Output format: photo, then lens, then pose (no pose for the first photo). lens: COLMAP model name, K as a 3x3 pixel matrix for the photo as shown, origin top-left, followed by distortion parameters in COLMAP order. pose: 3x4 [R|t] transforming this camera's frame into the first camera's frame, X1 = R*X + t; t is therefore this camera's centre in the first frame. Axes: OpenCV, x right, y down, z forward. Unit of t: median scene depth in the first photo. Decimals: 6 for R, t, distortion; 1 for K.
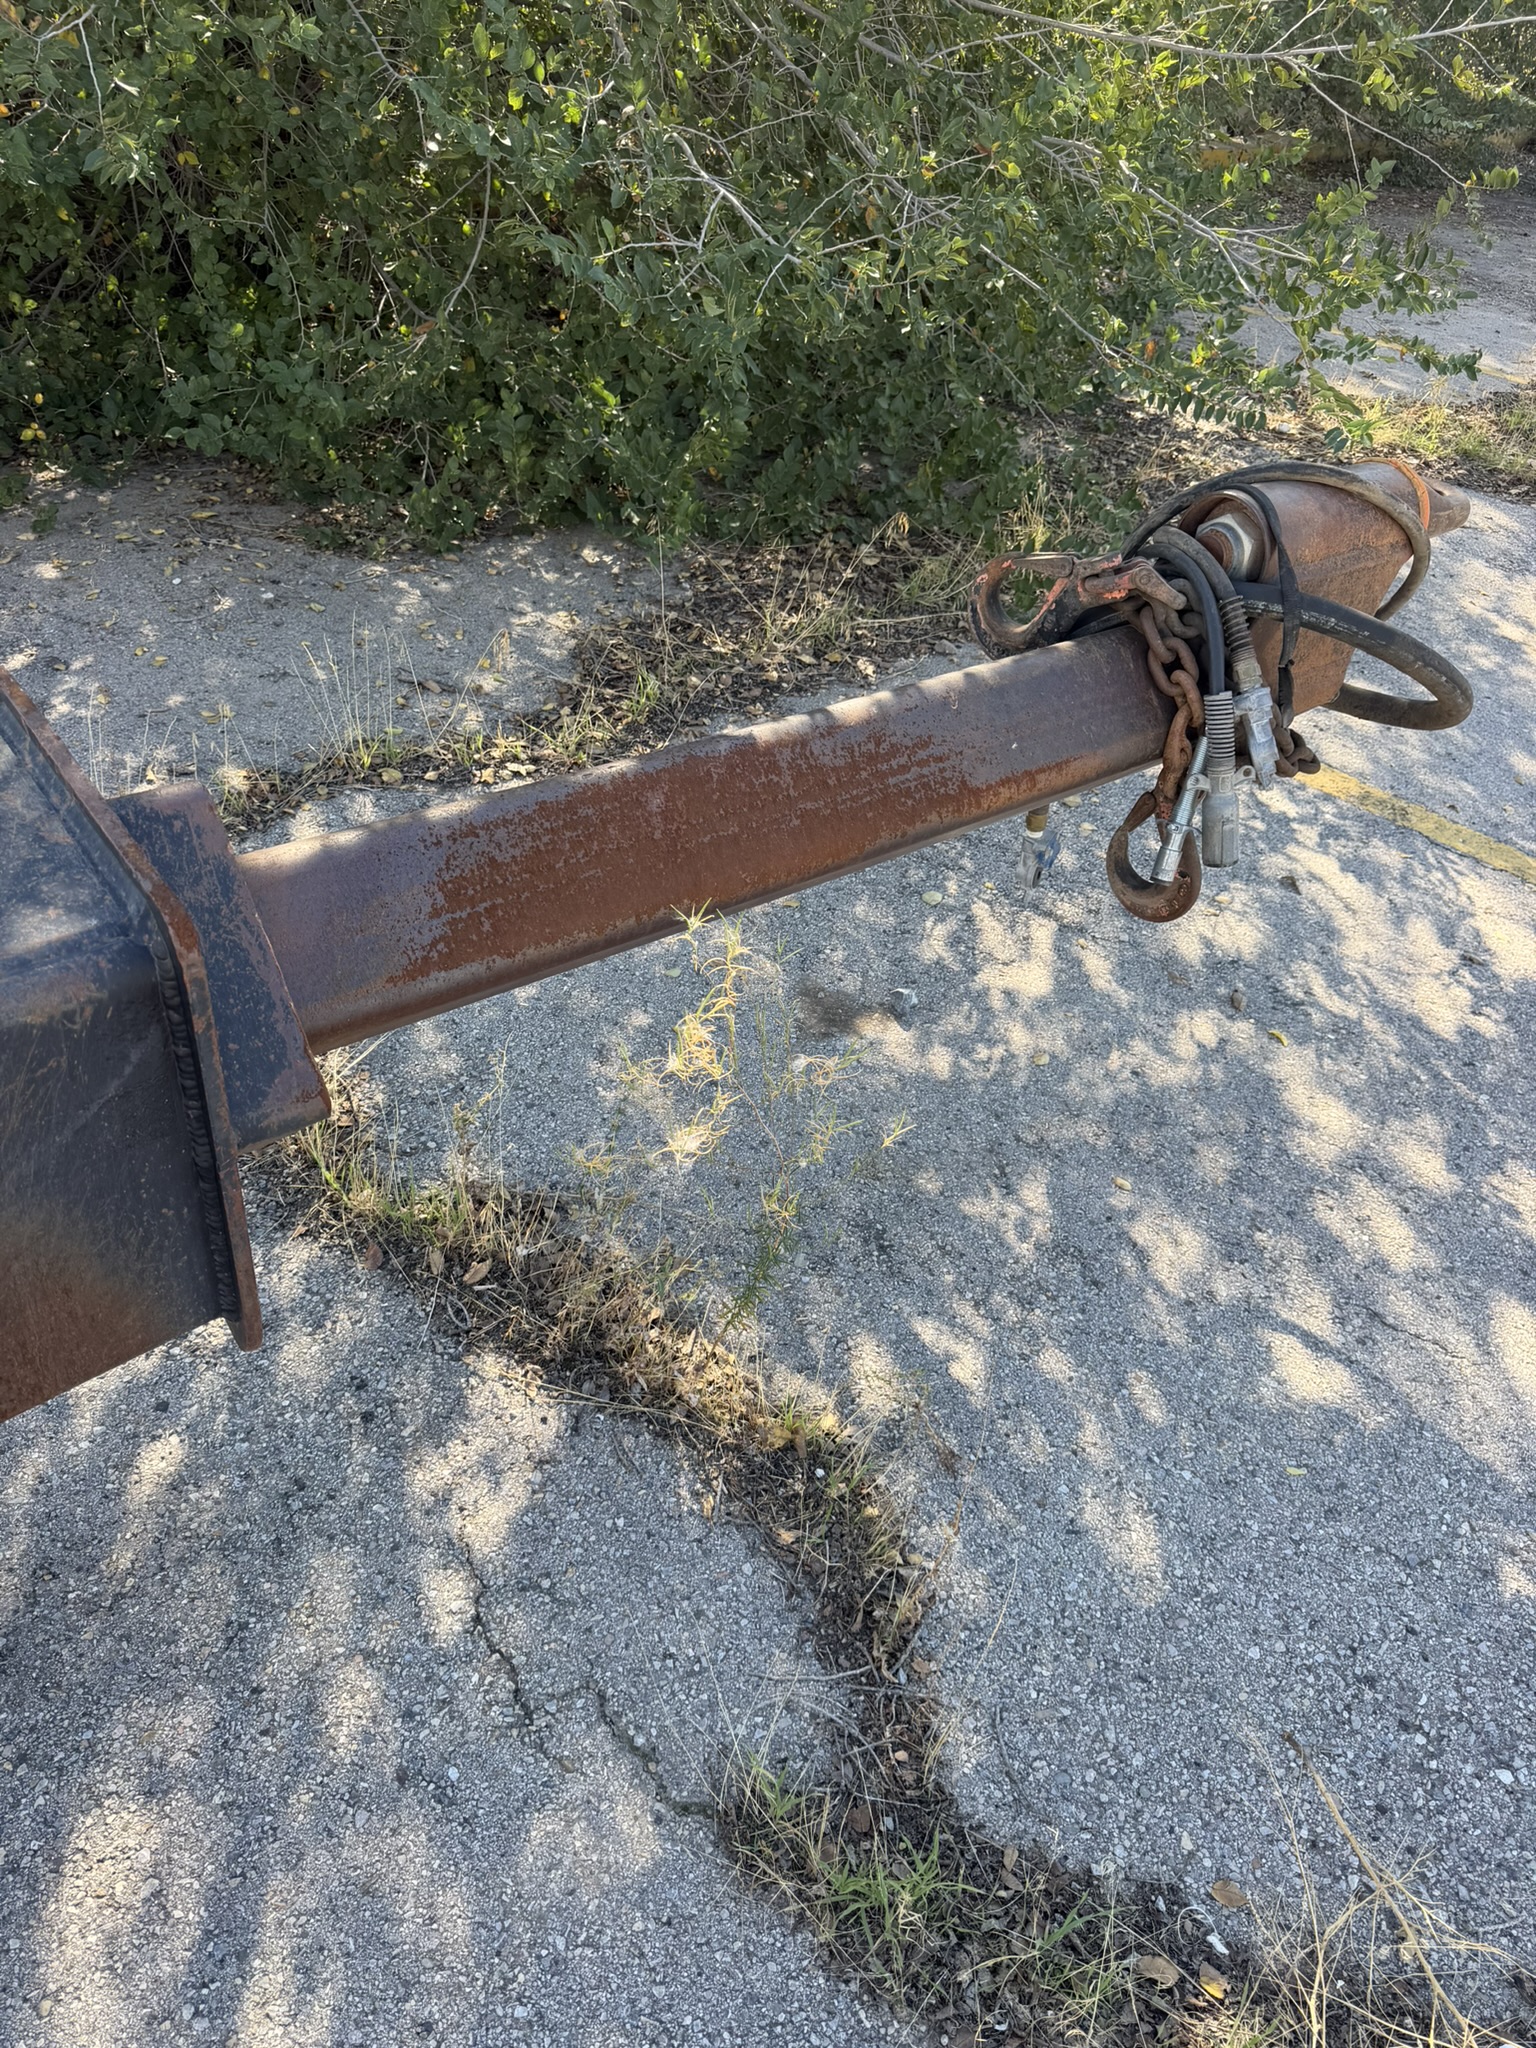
lens RADIAL K [[1432.6, 0, 778.8], [0, 1432.6, 1020.1], [0, 0, 1]] dist [0.095500, -0.147626]
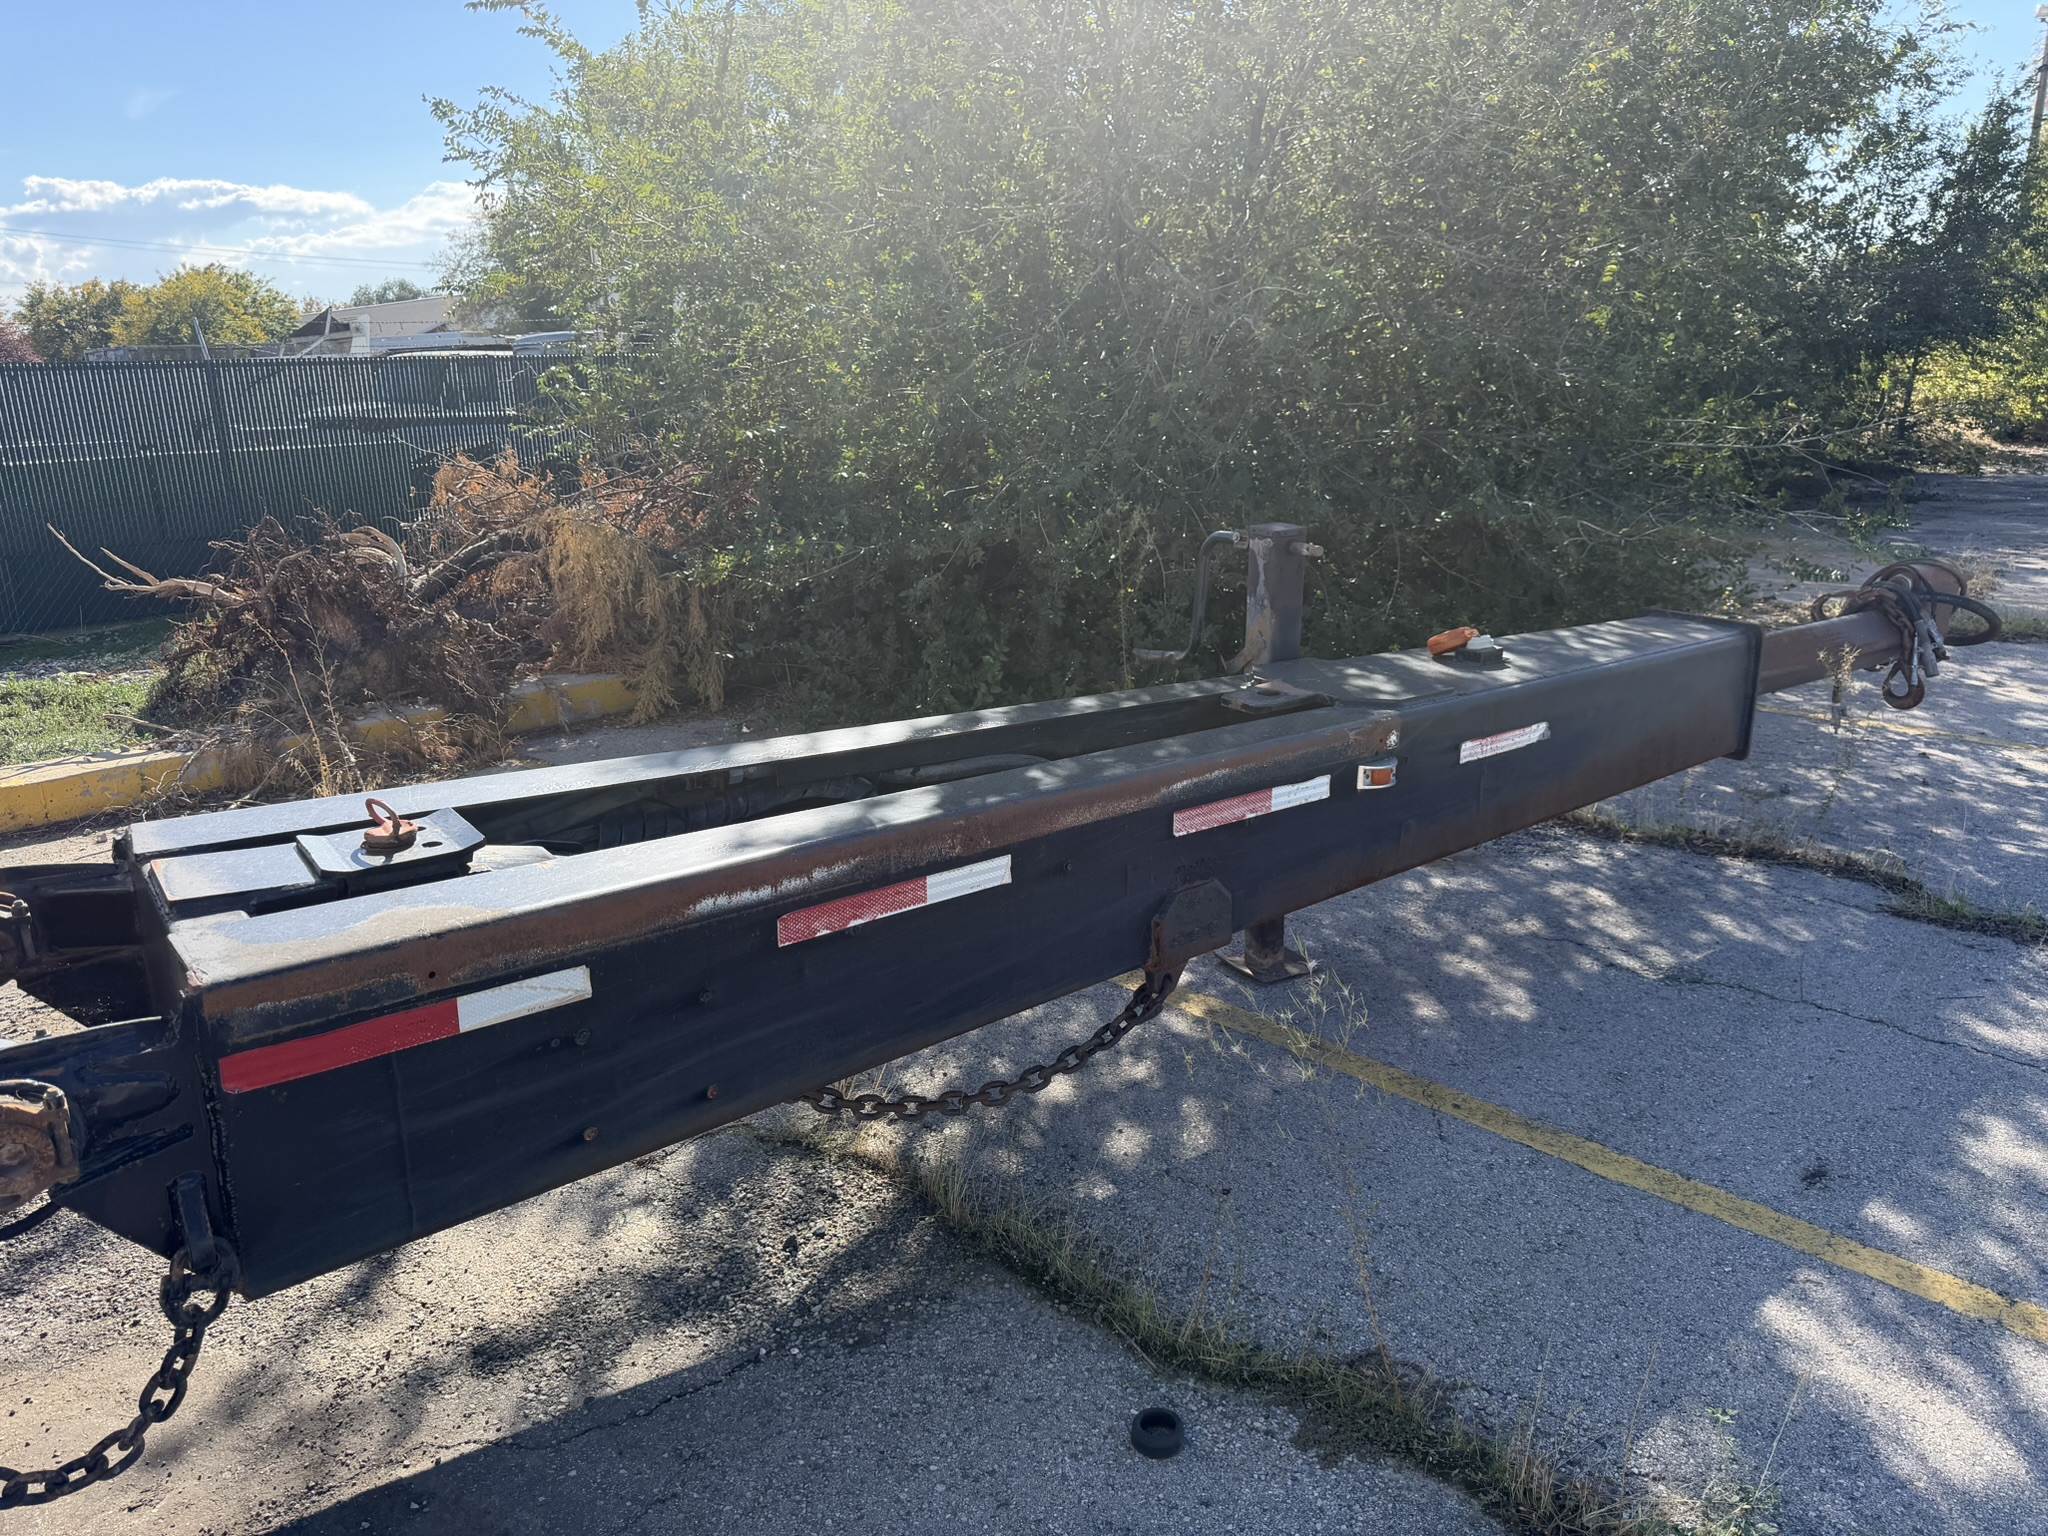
lens RADIAL K [[1423.5, 0, 1024.0], [0, 1423.5, 768.0], [0, 0, 1]] dist [0.000594, -0.000628]
pose [[0.991006, -0.105864, -0.081853, -1.183097], [0.068269, 0.926056, -0.371161, 0.914027], [0.115093, 0.362234, 0.924954, -1.638959]]
